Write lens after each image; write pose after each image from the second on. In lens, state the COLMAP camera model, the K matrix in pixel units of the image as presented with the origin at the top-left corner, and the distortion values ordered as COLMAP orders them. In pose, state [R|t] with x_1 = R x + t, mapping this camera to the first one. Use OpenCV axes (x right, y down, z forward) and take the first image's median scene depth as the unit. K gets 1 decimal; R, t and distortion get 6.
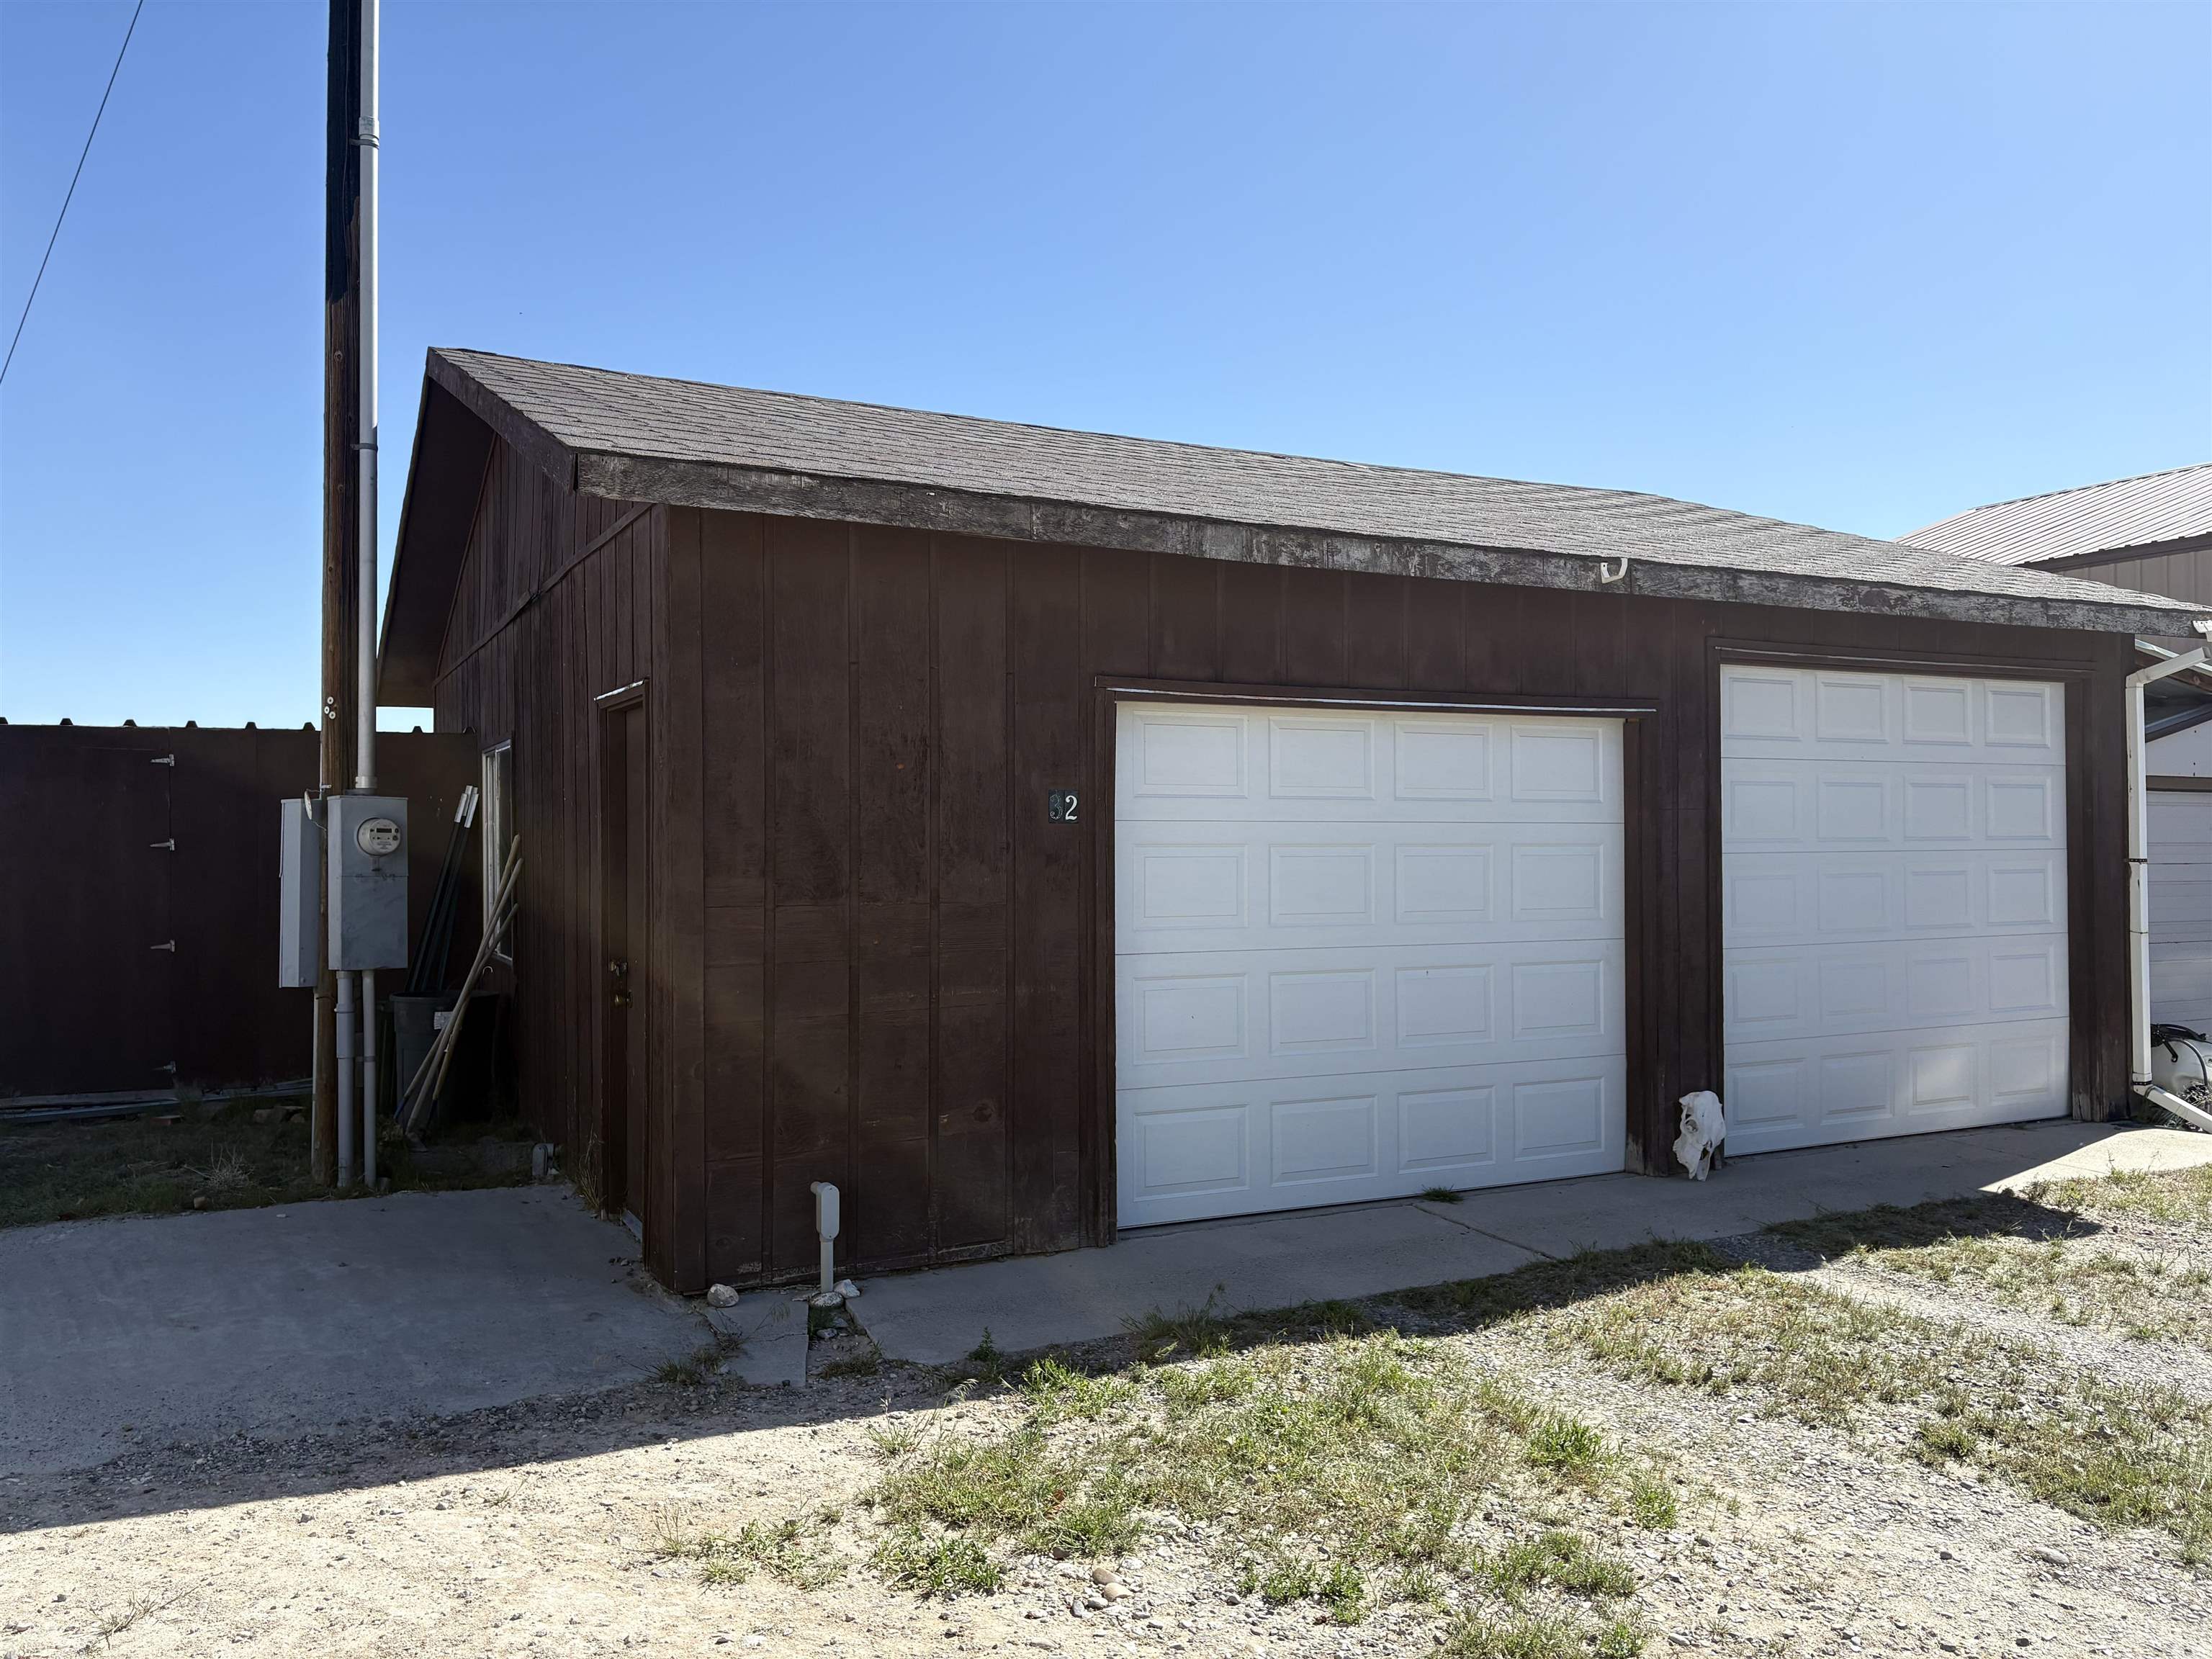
lens RADIAL K [[1687.1, 0, 1107.2], [0, 1687.1, 830.2], [0, 0, 1]] dist [0.001537, 0.002553]
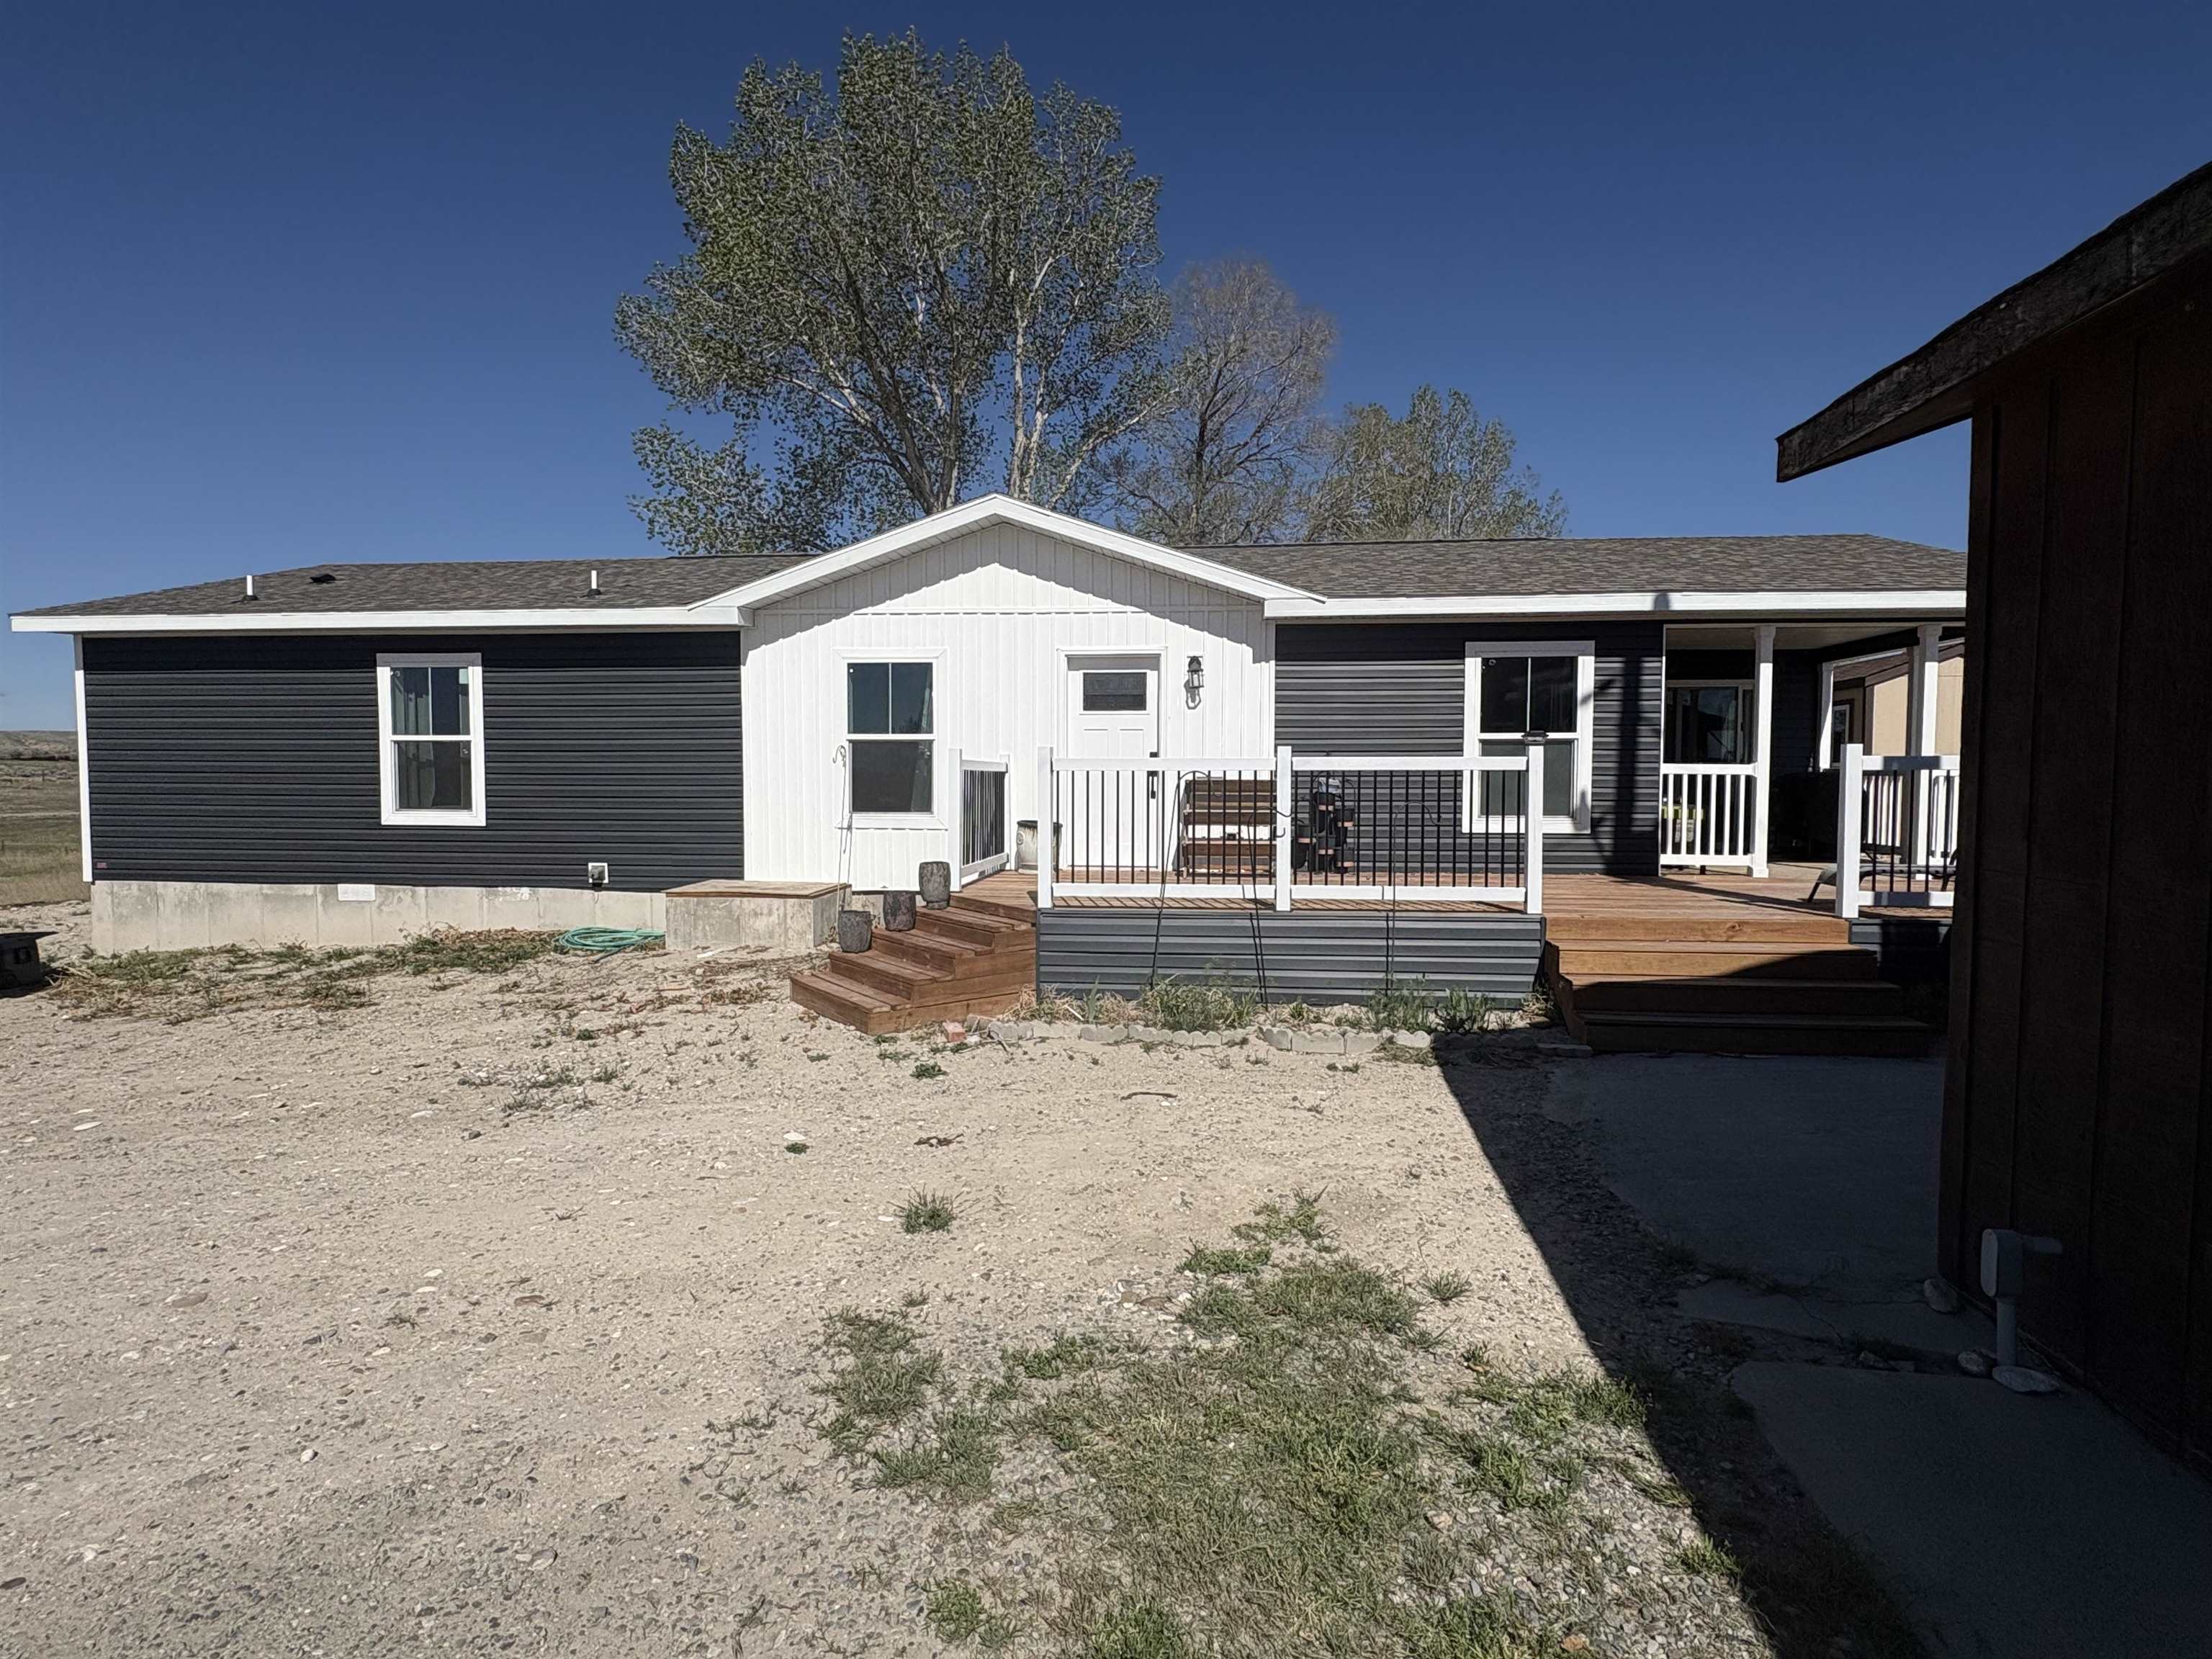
lens RADIAL K [[1109.4, 0, 1111.5], [0, 1109.4, 829.1], [0, 0, 1]] dist [0.004954, -0.002570]
pose [[-0.579375, 0.037856, -0.814182, 0.664638], [0.005151, 0.999071, 0.042786, -0.002660], [0.815045, 0.020595, -0.579032, 1.286320]]
